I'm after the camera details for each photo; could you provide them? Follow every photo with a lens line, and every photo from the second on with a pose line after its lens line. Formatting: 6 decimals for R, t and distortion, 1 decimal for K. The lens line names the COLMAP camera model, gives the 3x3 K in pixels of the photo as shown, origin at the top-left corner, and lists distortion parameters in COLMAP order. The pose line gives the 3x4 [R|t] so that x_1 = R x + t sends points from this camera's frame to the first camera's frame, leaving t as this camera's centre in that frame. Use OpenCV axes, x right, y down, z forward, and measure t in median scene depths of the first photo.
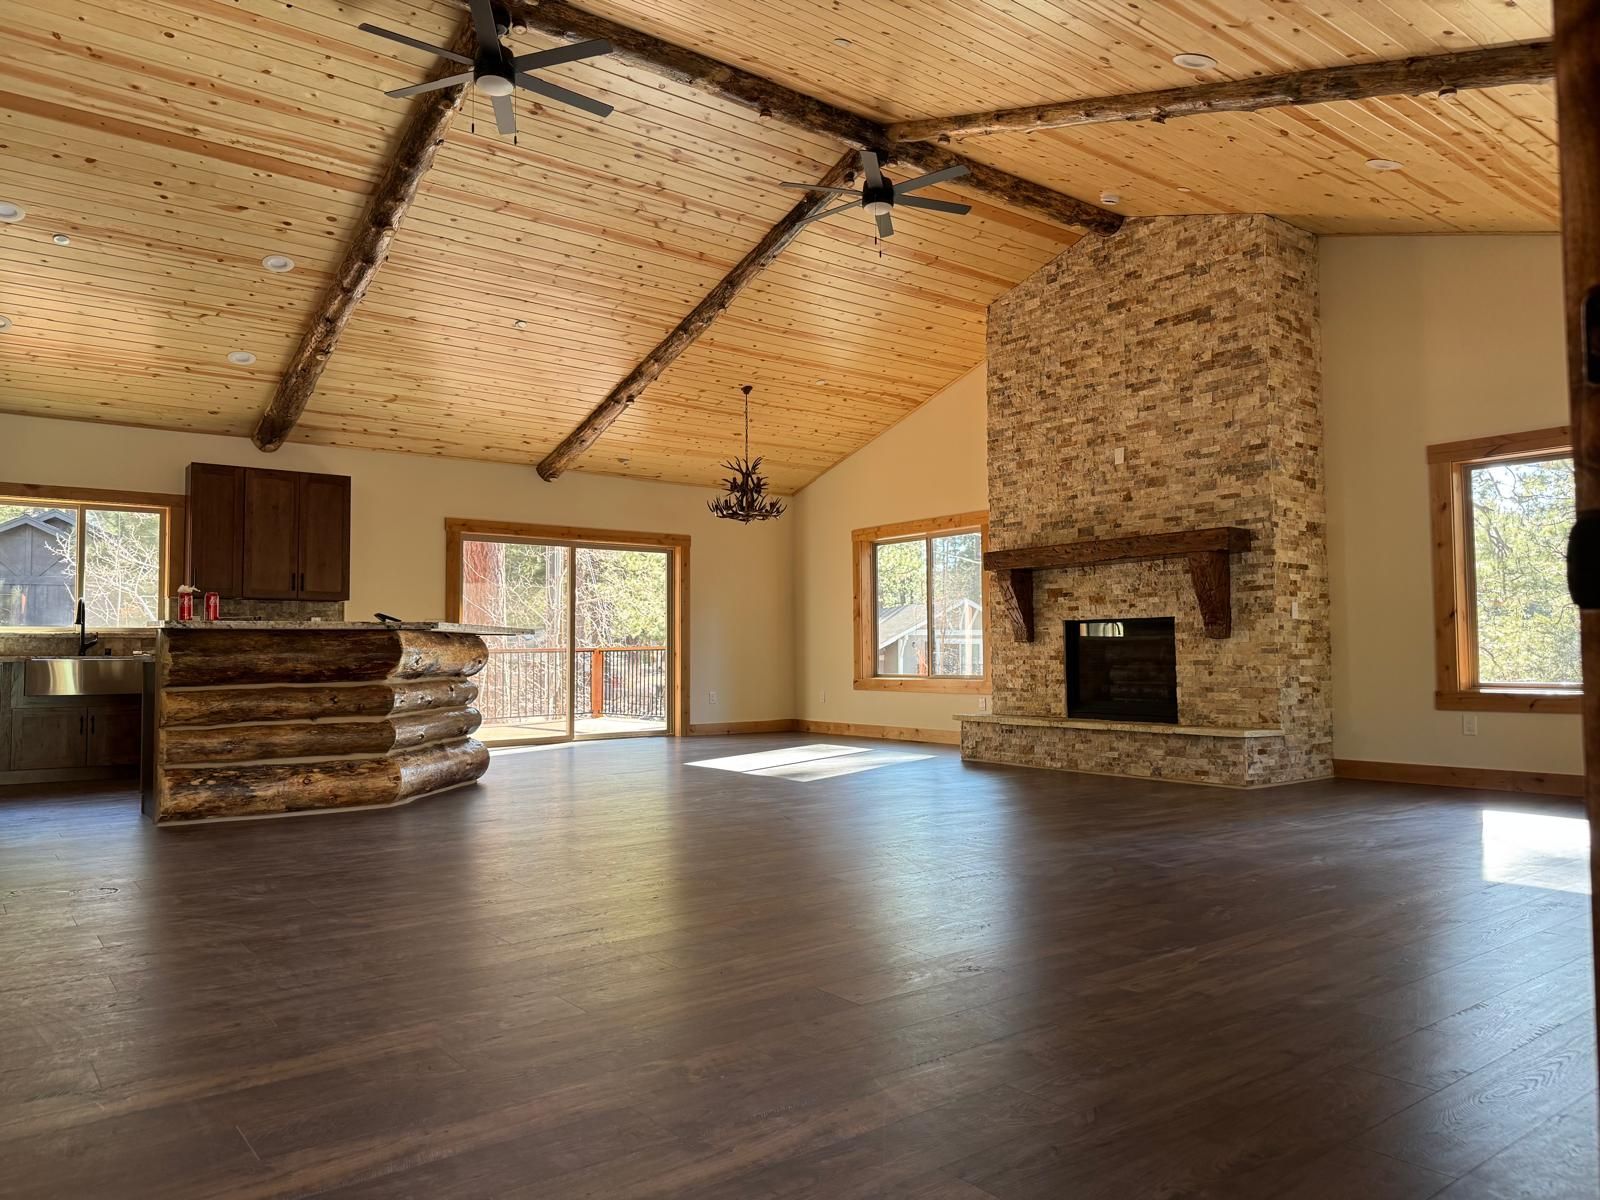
lens RADIAL K [[1117.1, 0, 802.2], [0, 1117.1, 603.6], [0, 0, 1]] dist [-0.011821, -0.036314]
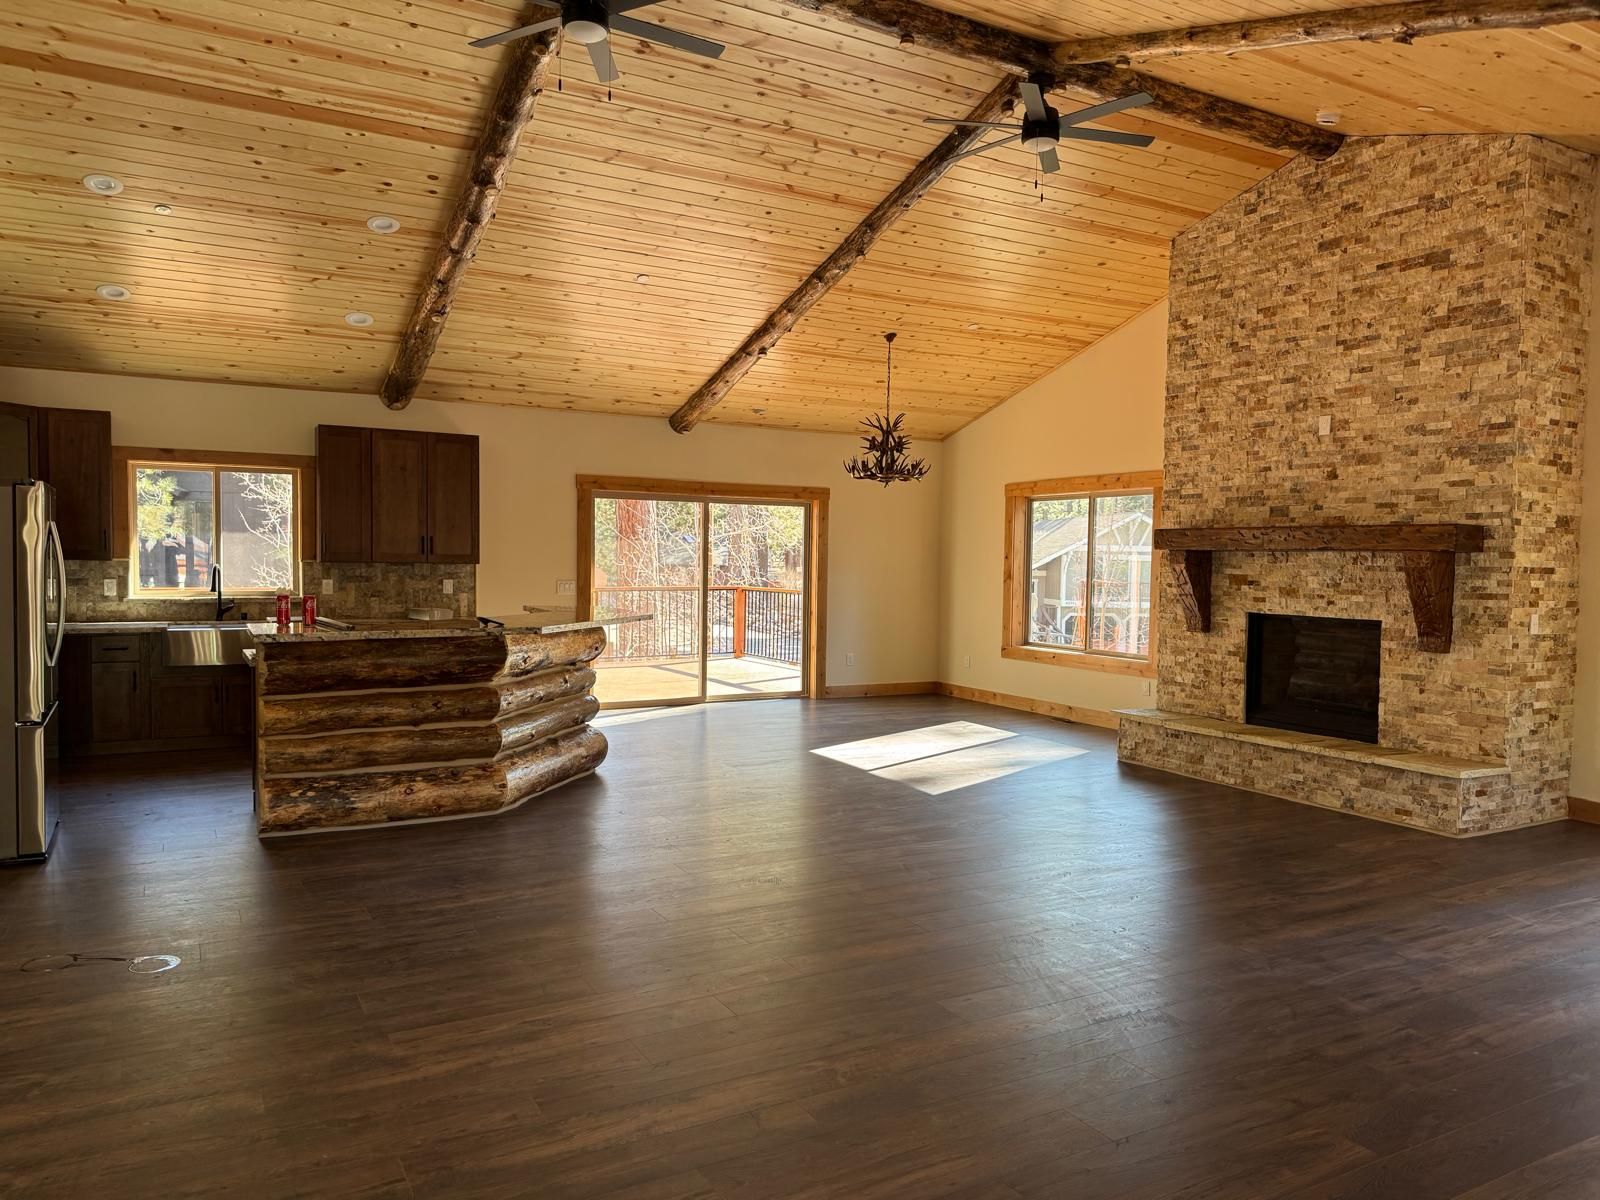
lens RADIAL K [[1117.1, 0, 789.6], [0, 1117.1, 605.1], [0, 0, 1]] dist [-0.011821, -0.036314]
pose [[0.987267, 0.028330, -0.156526, 0.019795], [-0.013394, 0.995323, 0.095666, -0.076300], [0.158504, -0.092351, 0.983030, 0.096464]]
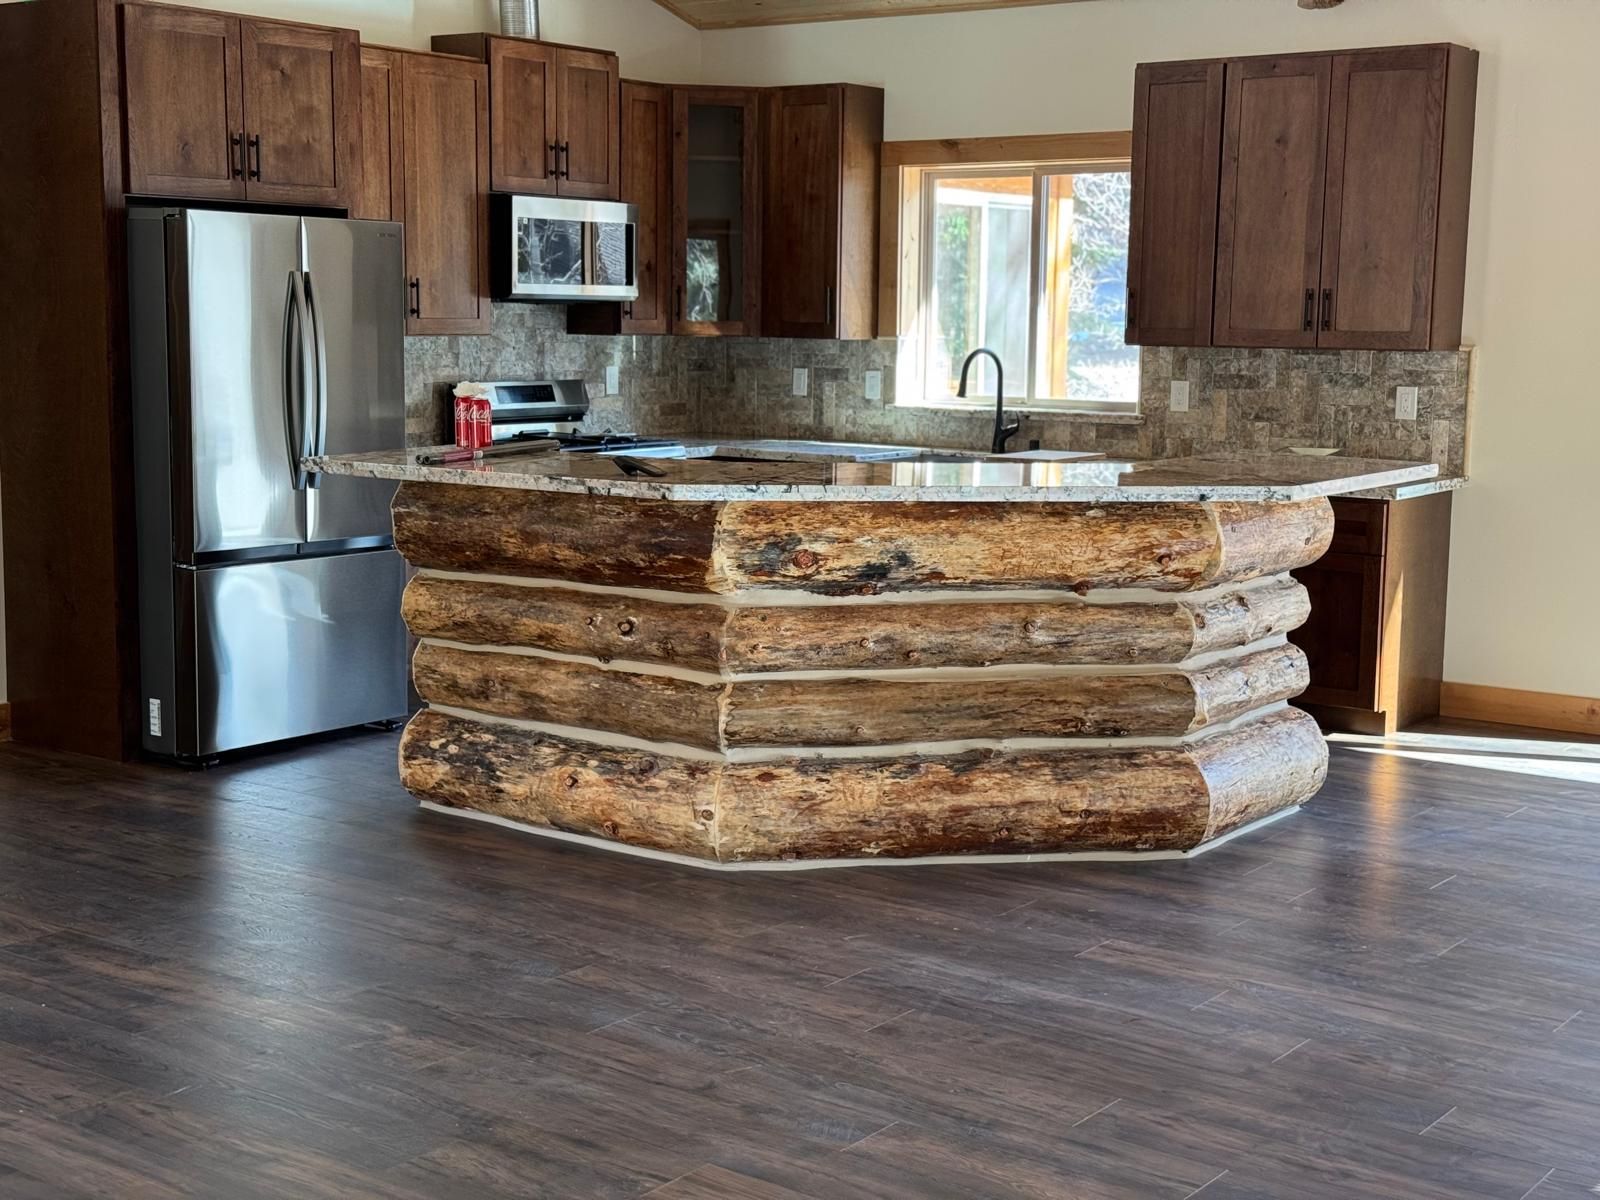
lens RADIAL K [[2155.4, 0, 802.8], [0, 2155.4, 589.1], [0, 0, 1]] dist [0.101631, 0.000000]
pose [[0.244698, 0.135708, -0.960055, 0.395943], [0.034739, 0.988294, 0.148554, -0.052420], [0.968977, -0.069702, 0.237119, 0.694327]]
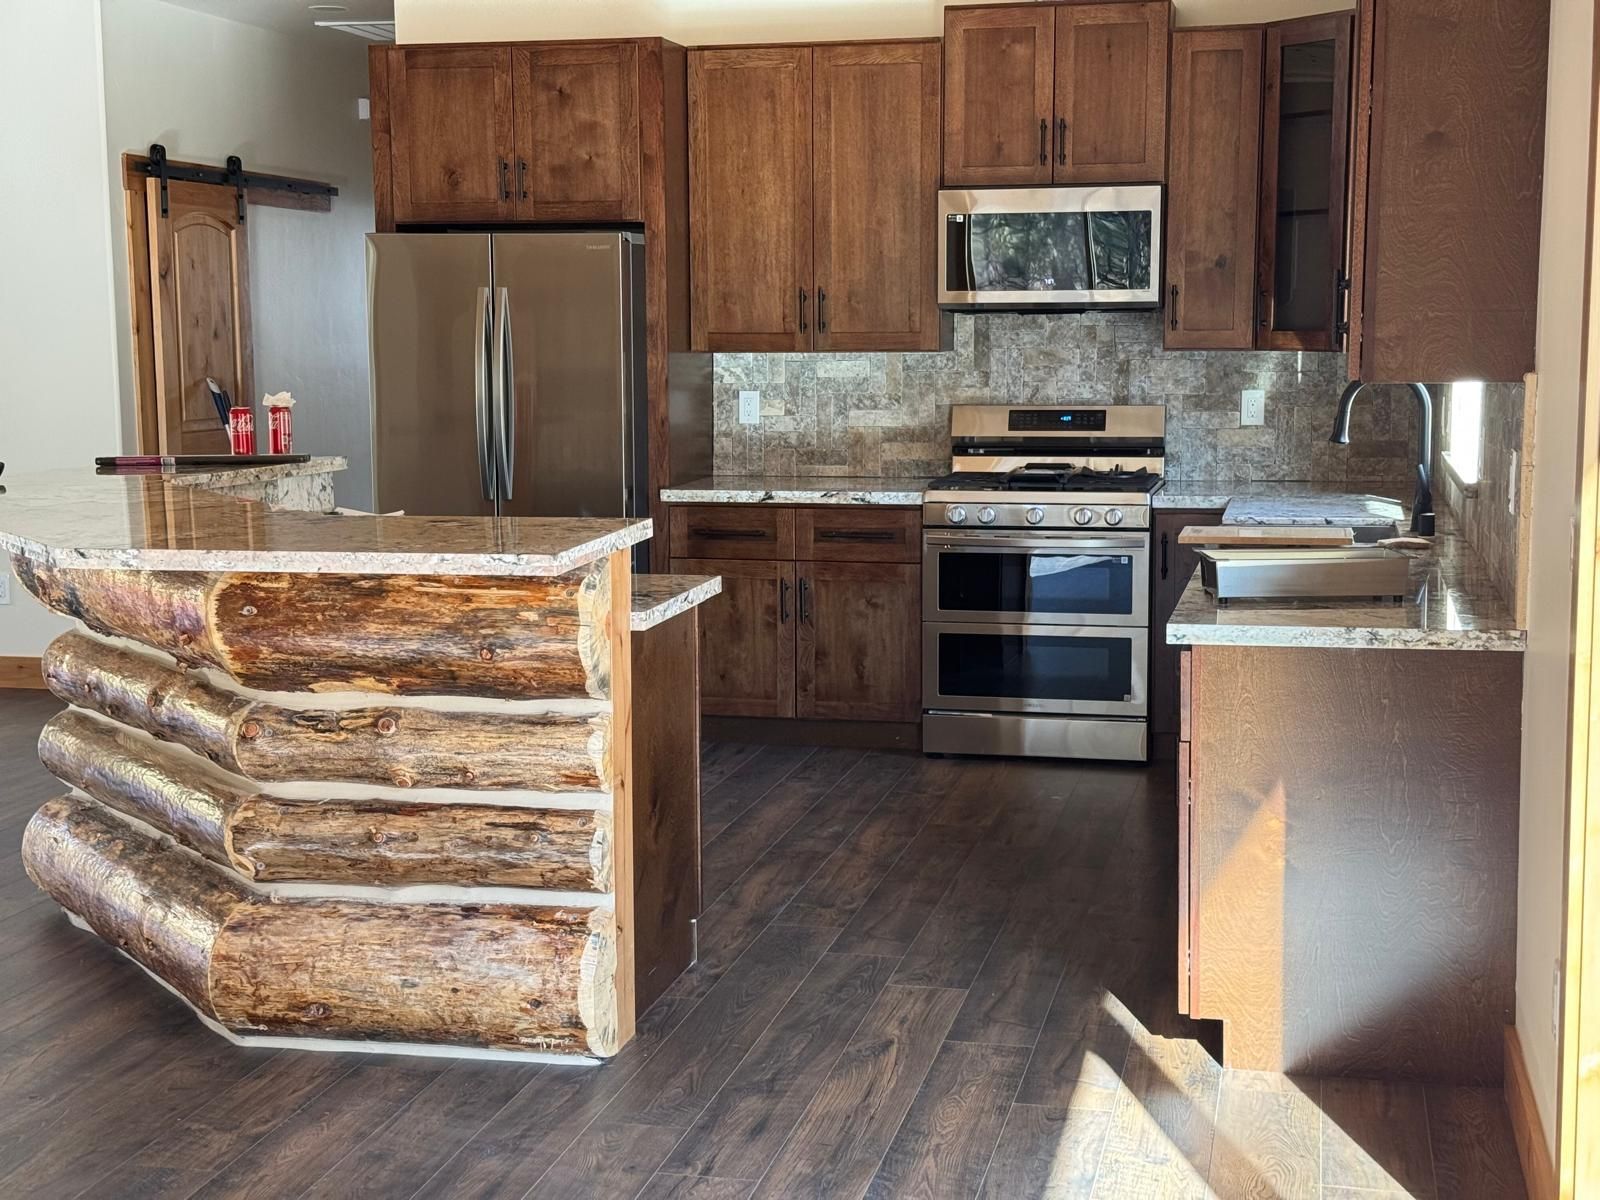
lens RADIAL K [[2155.4, 0, 801.8], [0, 2155.4, 604.1], [0, 0, 1]] dist [0.101631, 0.000000]
pose [[-0.775019, 0.092875, -0.625076, -0.050328], [0.040841, 0.994435, 0.097116, -0.006333], [0.630617, 0.049738, -0.774498, 1.517458]]
